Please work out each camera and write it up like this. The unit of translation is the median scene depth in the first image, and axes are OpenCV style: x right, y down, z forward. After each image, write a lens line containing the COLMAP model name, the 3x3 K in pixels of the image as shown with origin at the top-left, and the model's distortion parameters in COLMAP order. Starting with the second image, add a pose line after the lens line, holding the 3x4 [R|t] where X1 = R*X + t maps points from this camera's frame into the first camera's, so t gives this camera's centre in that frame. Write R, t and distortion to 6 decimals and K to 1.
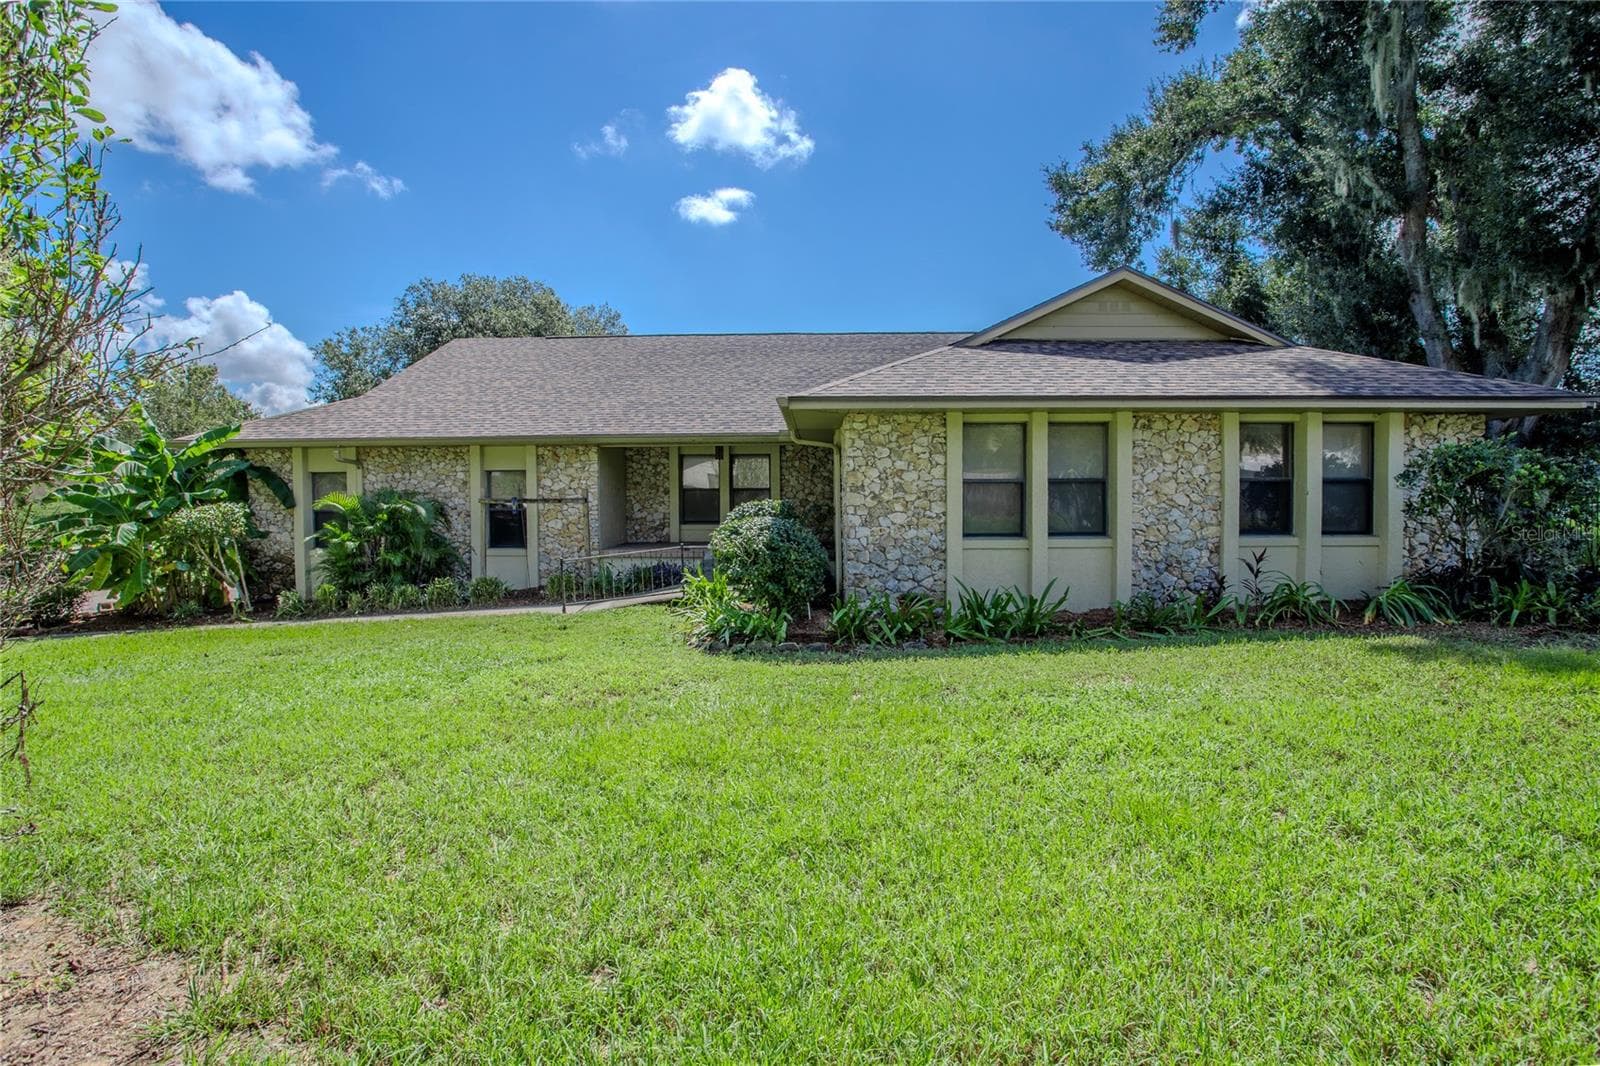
lens RADIAL K [[809.3, 0, 800.0], [0, 809.3, 533.0], [0, 0, 1]] dist [-0.056207, 0.000345]
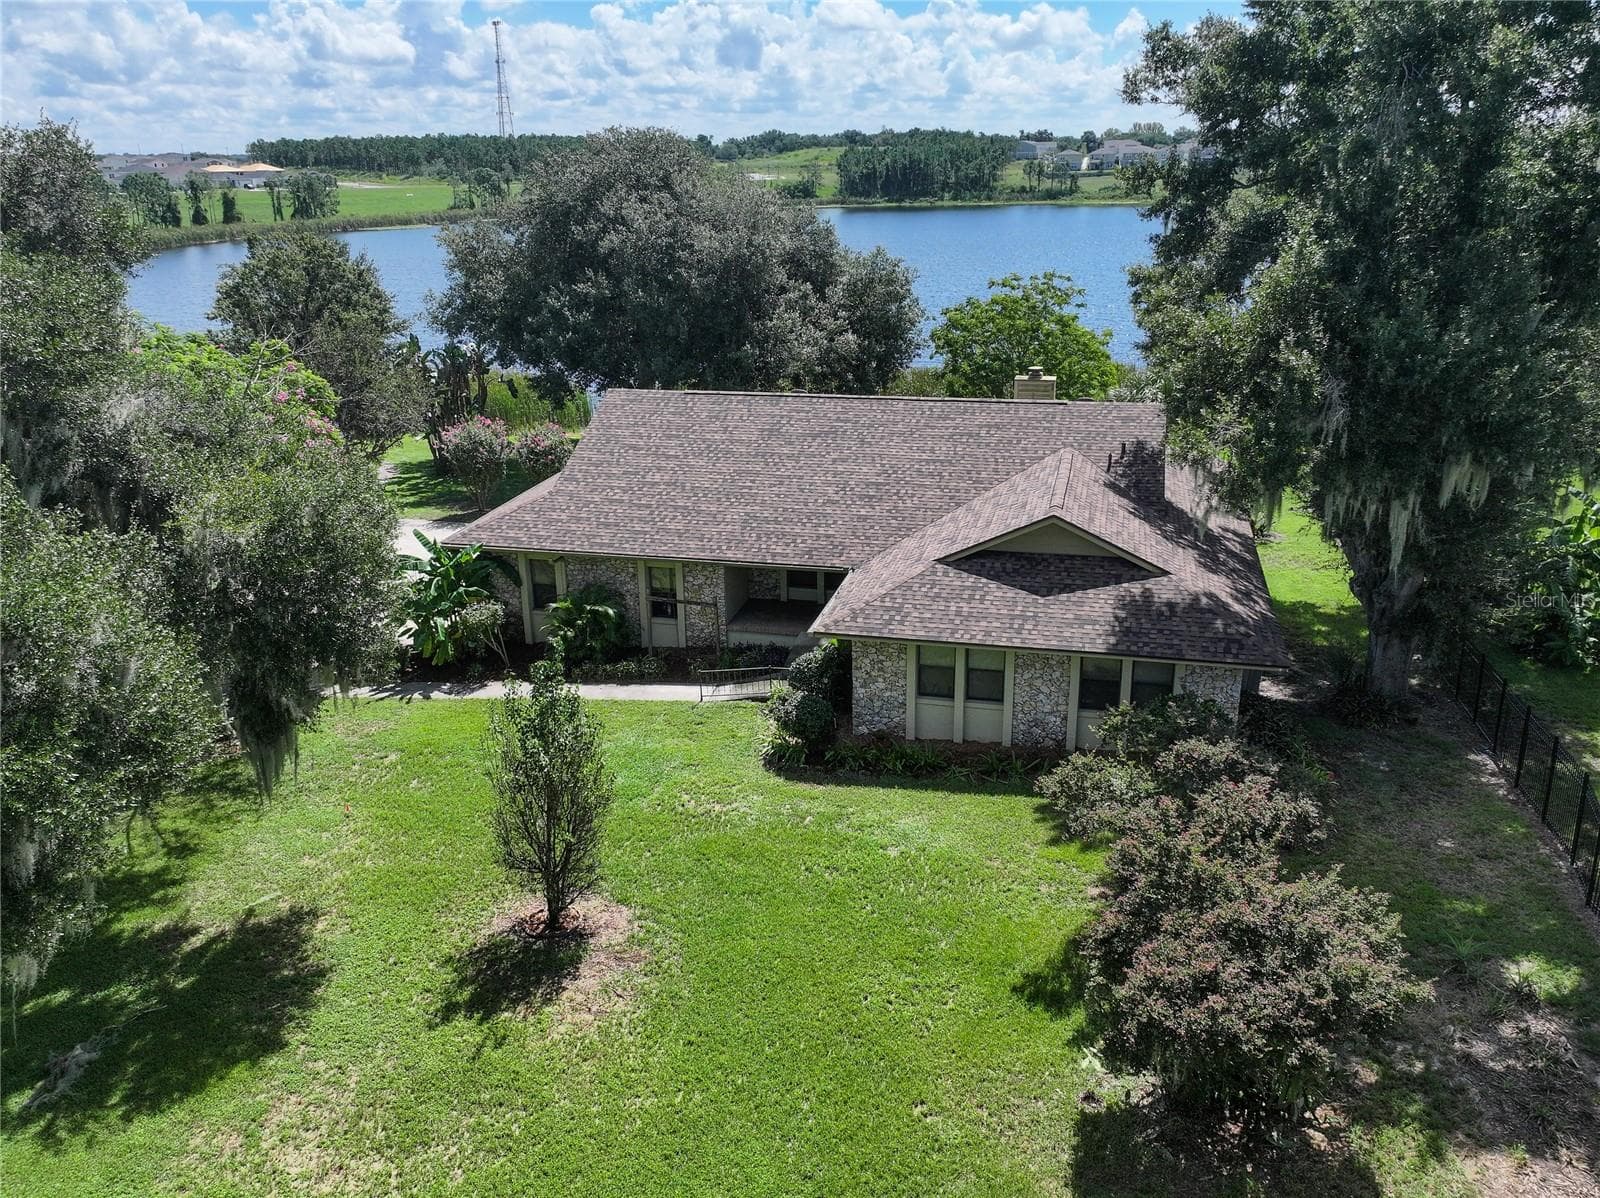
lens RADIAL K [[1255.0, 0, 800.0], [0, 1255.0, 599.0], [0, 0, 1]] dist [0.015701, 0.000925]
pose [[0.975221, 0.064912, -0.211497, 0.353682], [-0.001392, 0.957768, 0.287540, -0.674581], [0.221230, -0.280121, 0.934125, -1.059306]]
